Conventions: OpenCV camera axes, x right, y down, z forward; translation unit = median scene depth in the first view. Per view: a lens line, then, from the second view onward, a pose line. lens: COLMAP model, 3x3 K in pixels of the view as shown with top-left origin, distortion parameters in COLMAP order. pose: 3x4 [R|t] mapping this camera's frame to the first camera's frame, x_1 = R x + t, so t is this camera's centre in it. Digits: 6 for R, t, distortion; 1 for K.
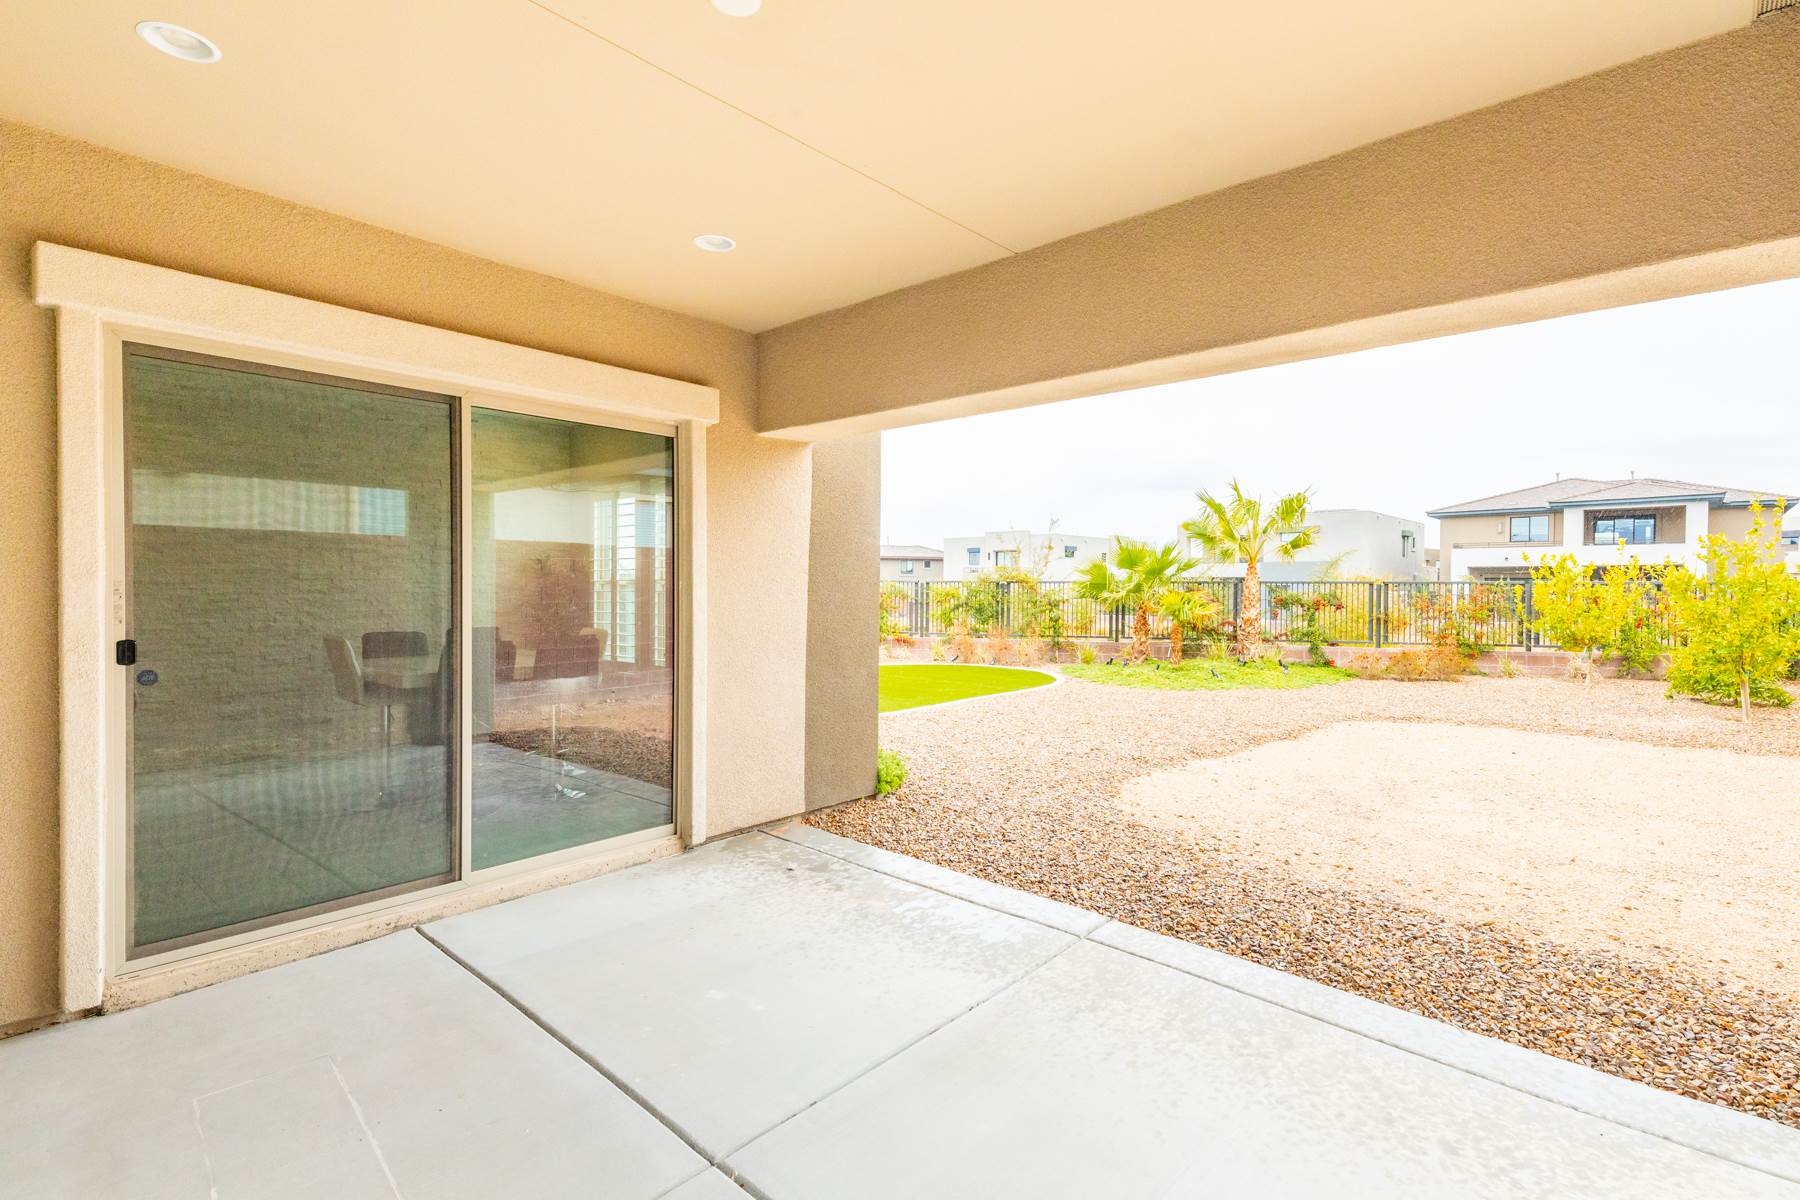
lens RADIAL K [[870.5, 0, 881.3], [0, 870.5, 600.9], [0, 0, 1]] dist [0.010679, -0.004546]
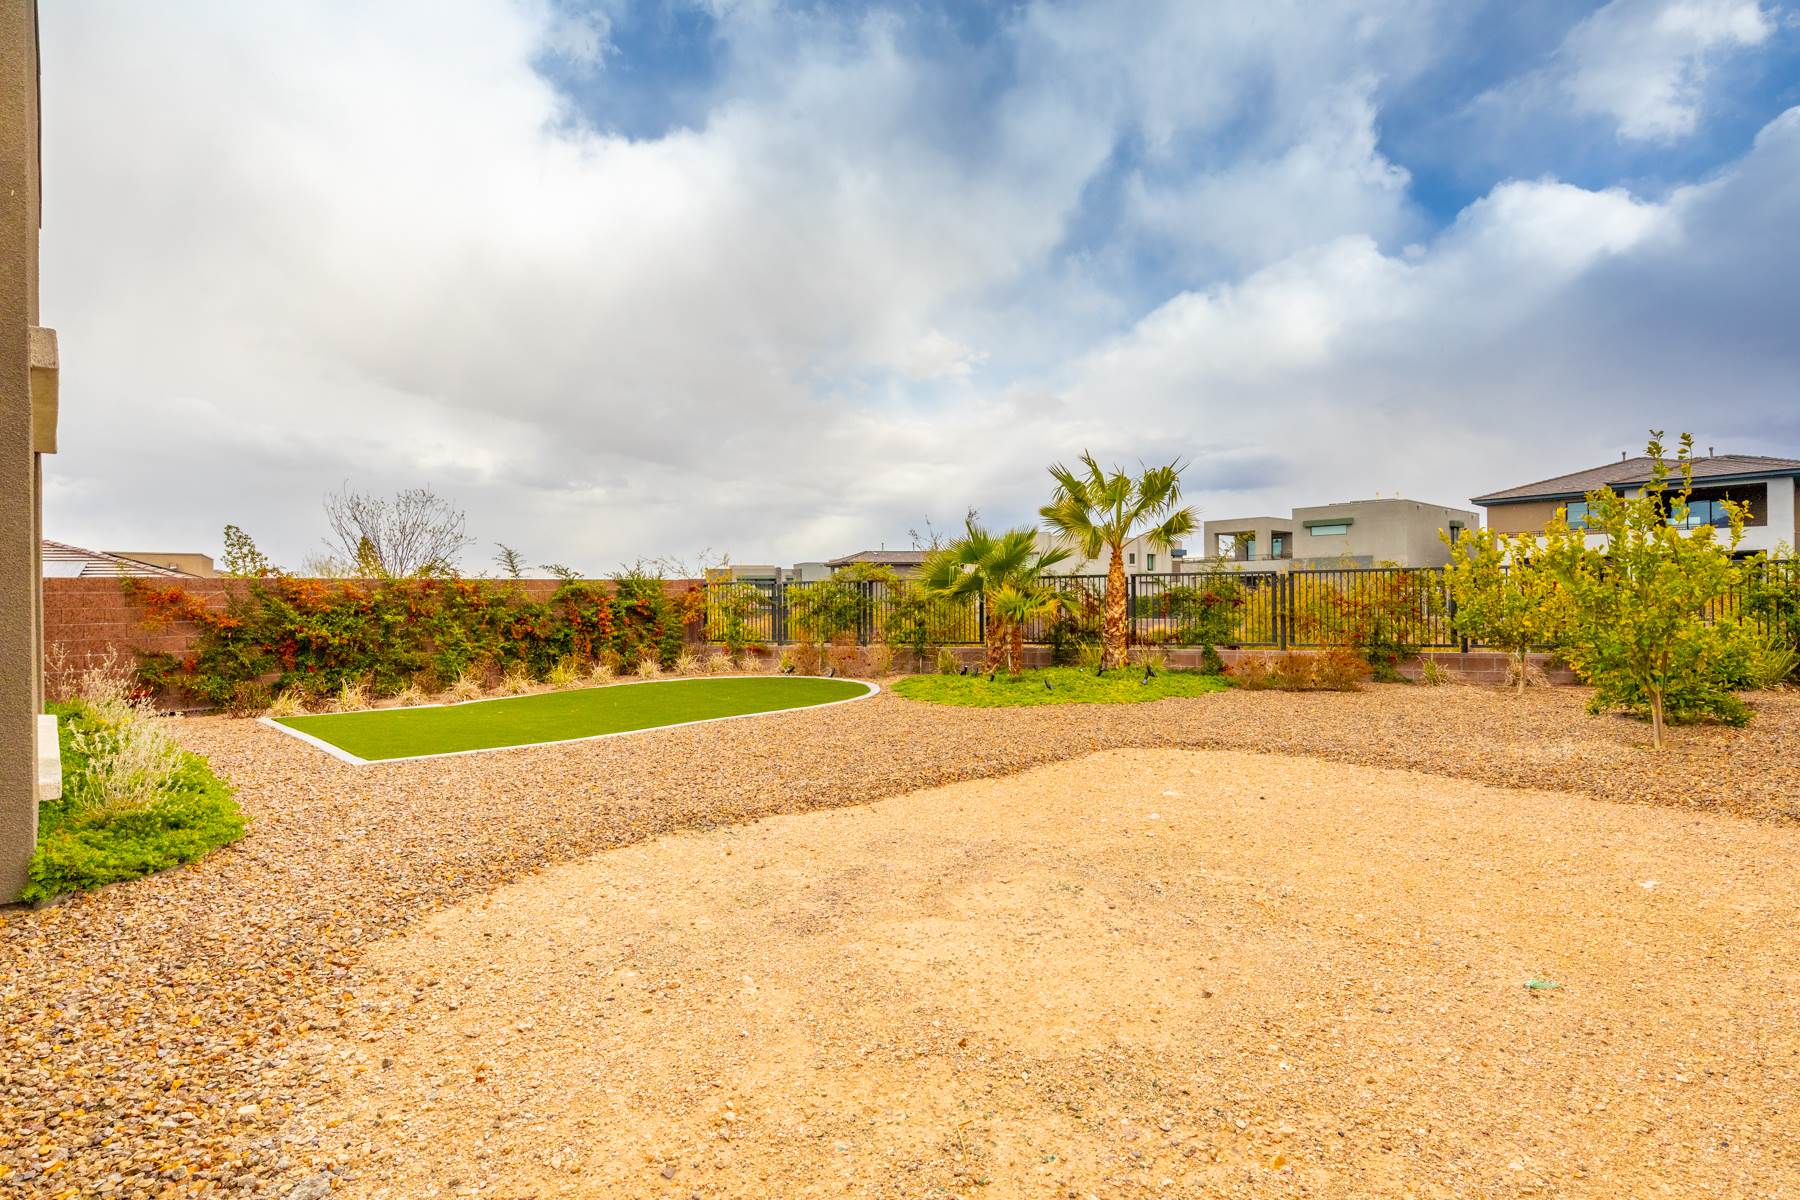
lens RADIAL K [[870.5, 0, 907.9], [0, 870.5, 604.3], [0, 0, 1]] dist [0.010679, -0.004546]
pose [[0.997727, -0.017714, -0.065023, 0.274263], [0.017422, 0.999835, -0.005055, 0.007616], [0.065102, 0.003911, 0.997871, 0.150394]]
